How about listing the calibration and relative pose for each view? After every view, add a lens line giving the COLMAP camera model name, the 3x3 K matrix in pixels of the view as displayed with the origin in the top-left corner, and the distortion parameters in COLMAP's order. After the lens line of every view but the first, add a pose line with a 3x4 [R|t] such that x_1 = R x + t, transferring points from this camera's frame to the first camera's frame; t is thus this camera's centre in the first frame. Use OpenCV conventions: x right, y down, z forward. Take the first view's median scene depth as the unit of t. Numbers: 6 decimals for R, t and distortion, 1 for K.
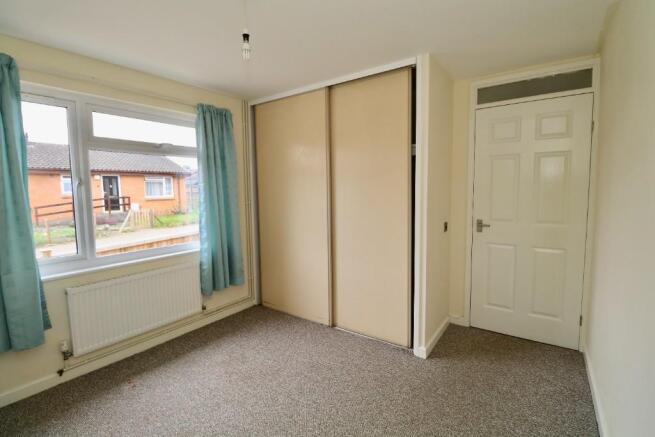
lens RADIAL K [[305.3, 0, 330.1], [0, 305.3, 215.0], [0, 0, 1]] dist [0.001073, -0.012384]
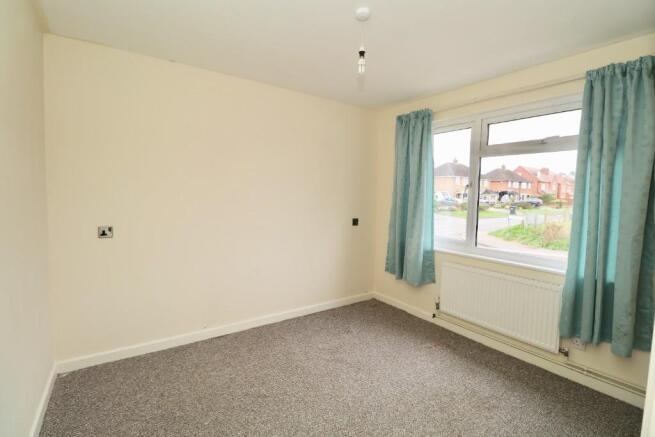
lens RADIAL K [[305.3, 0, 330.1], [0, 305.3, 215.0], [0, 0, 1]] dist [0.001073, -0.012384]
pose [[-0.332382, 0.073323, -0.940290, 0.476079], [-0.092761, 0.989598, 0.109958, -0.056951], [0.938572, 0.123770, -0.322123, 0.721253]]
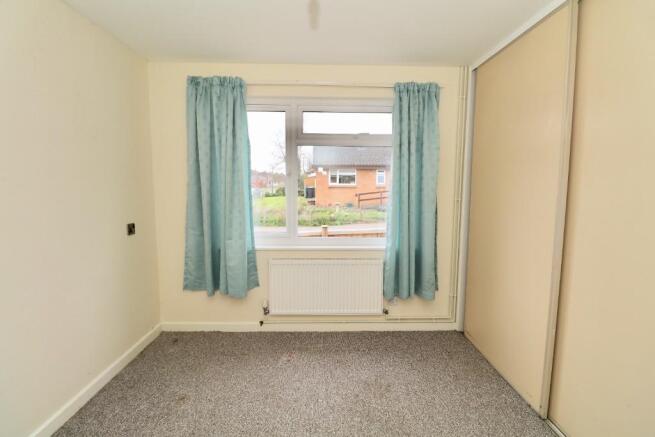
lens RADIAL K [[305.3, 0, 330.1], [0, 305.3, 215.0], [0, 0, 1]] dist [0.001073, -0.012384]
pose [[0.596058, 0.095736, -0.797214, 0.200705], [-0.082435, 0.994916, 0.057843, -0.023104], [0.798699, 0.031241, 0.600919, 0.338449]]
